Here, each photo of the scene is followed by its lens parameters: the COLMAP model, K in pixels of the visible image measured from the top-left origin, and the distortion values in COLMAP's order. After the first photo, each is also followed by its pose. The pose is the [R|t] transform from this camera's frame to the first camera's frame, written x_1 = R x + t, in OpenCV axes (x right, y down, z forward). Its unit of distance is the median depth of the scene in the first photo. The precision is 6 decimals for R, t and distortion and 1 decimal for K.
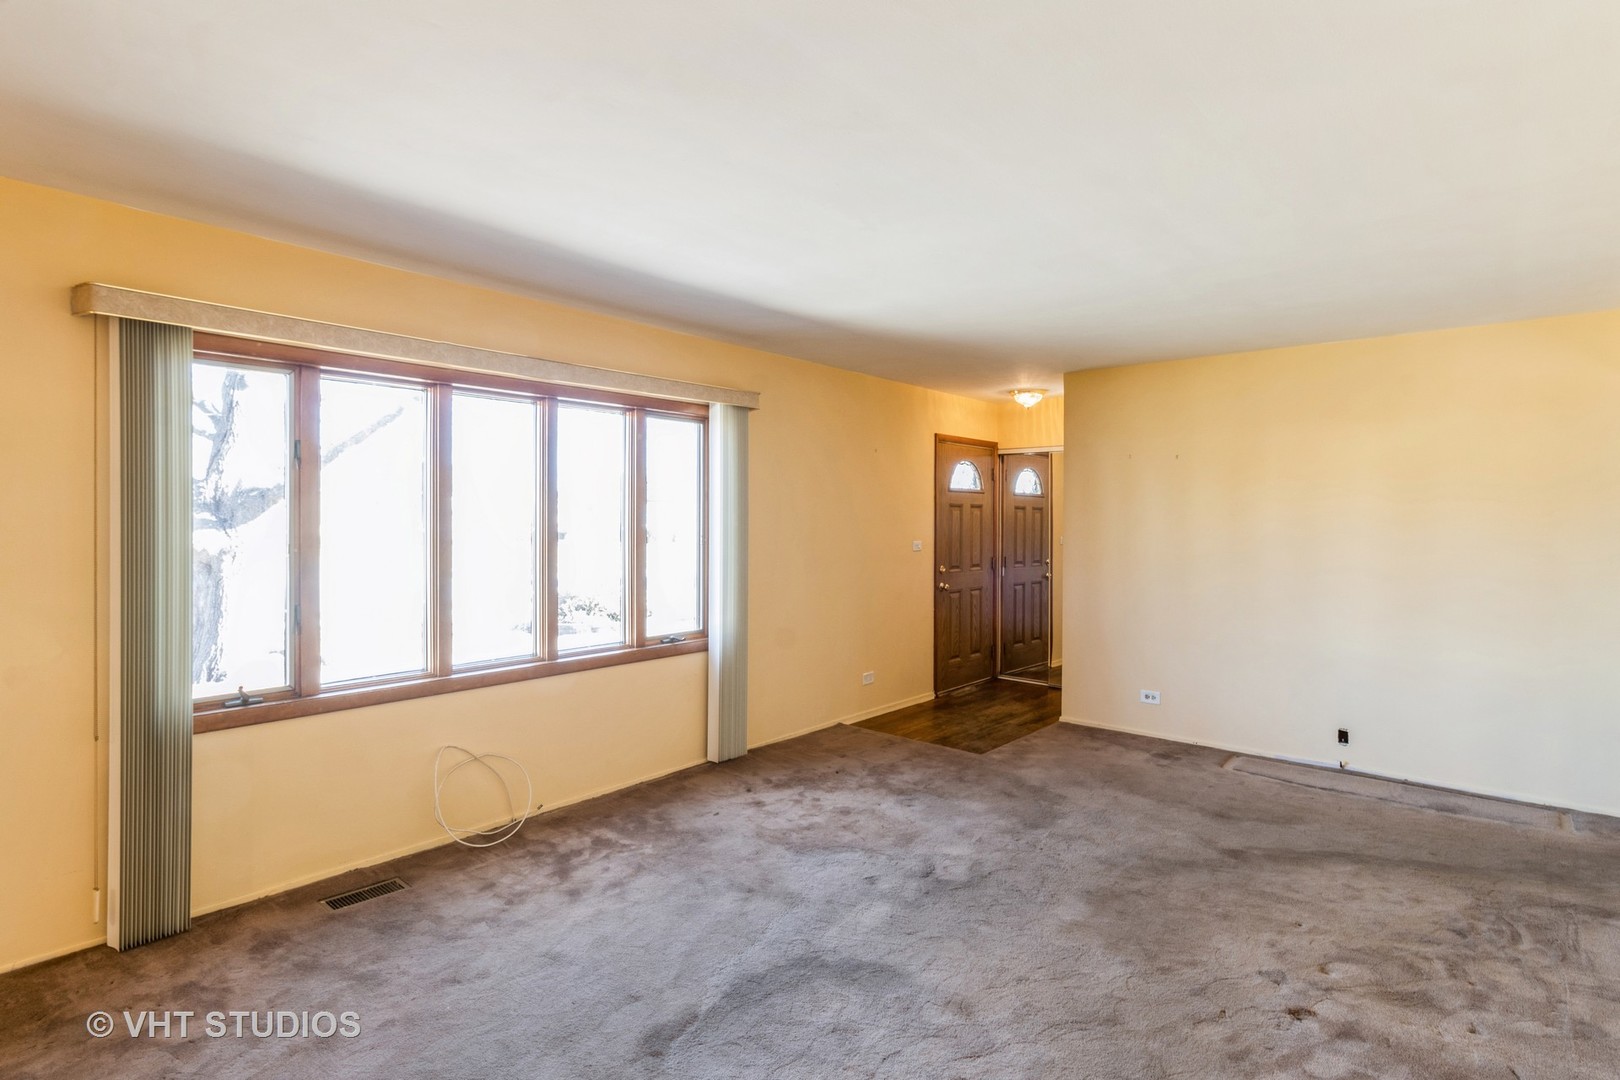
lens RADIAL K [[829.7, 0, 807.2], [0, 829.7, 548.0], [0, 0, 1]] dist [0.002376, -0.001461]
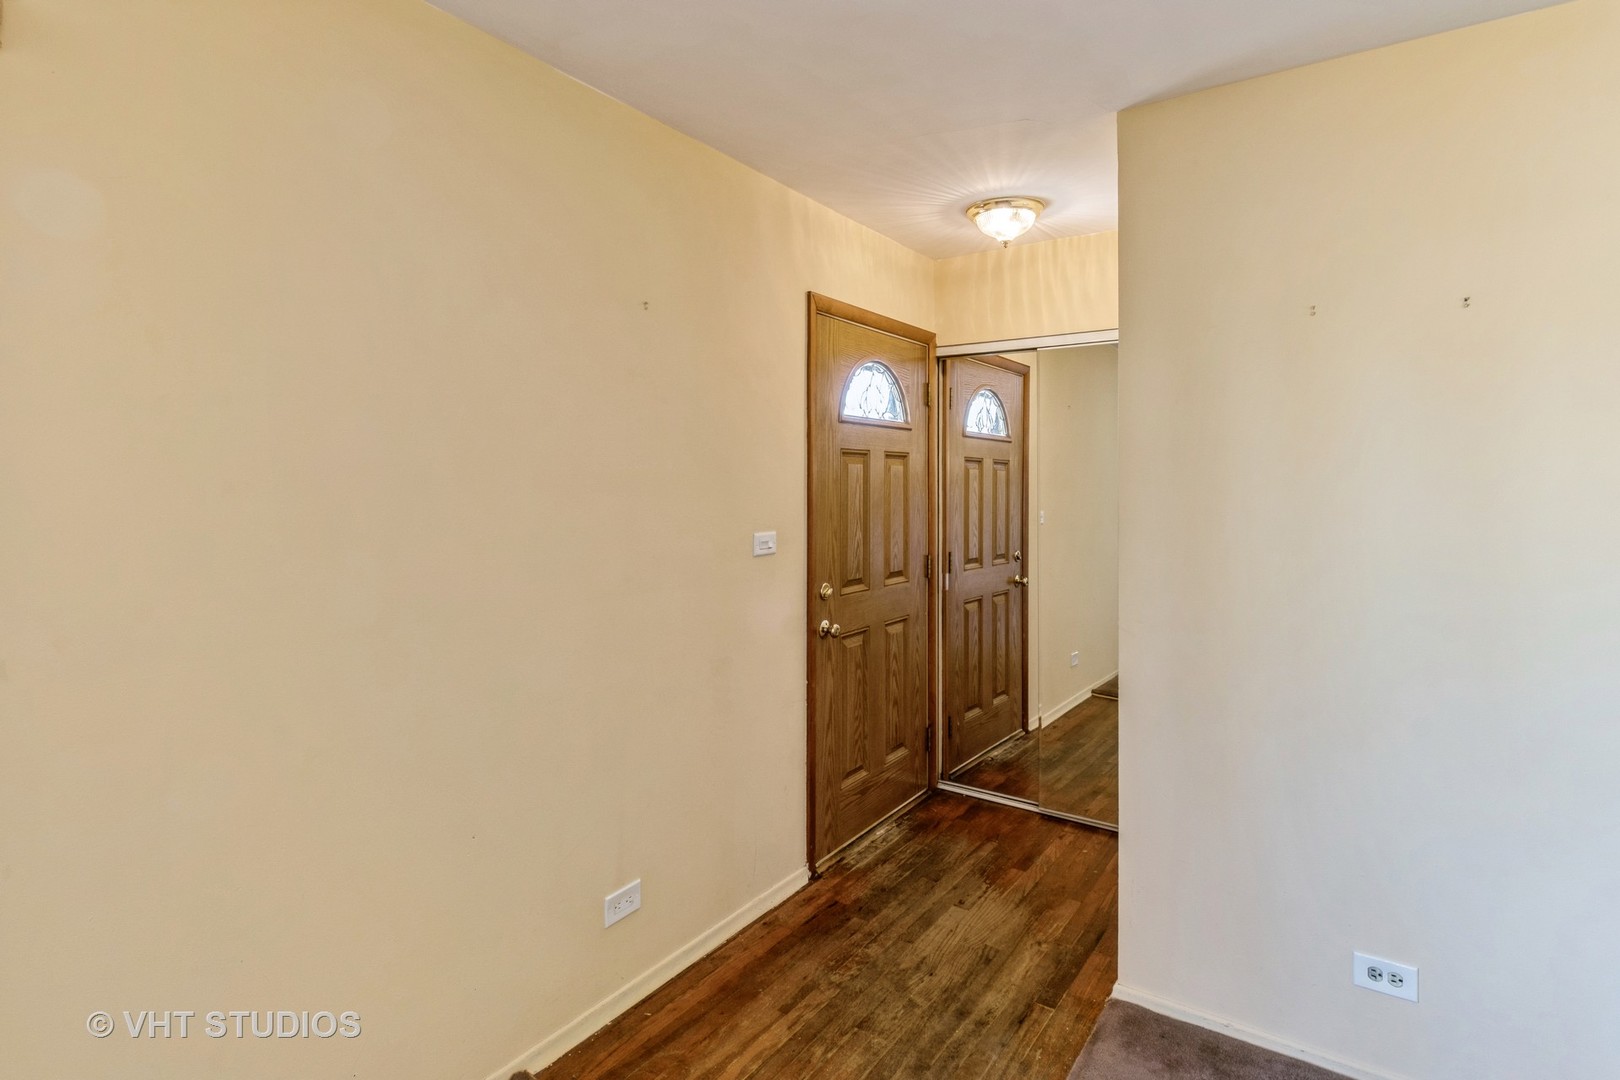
lens RADIAL K [[829.7, 0, 807.2], [0, 829.7, 548.0], [0, 0, 1]] dist [0.002376, -0.001461]
pose [[0.994572, -0.014232, 0.103073, 0.098726], [0.009813, 0.999016, 0.043255, -0.016749], [-0.103587, -0.042009, 0.993733, 0.508686]]
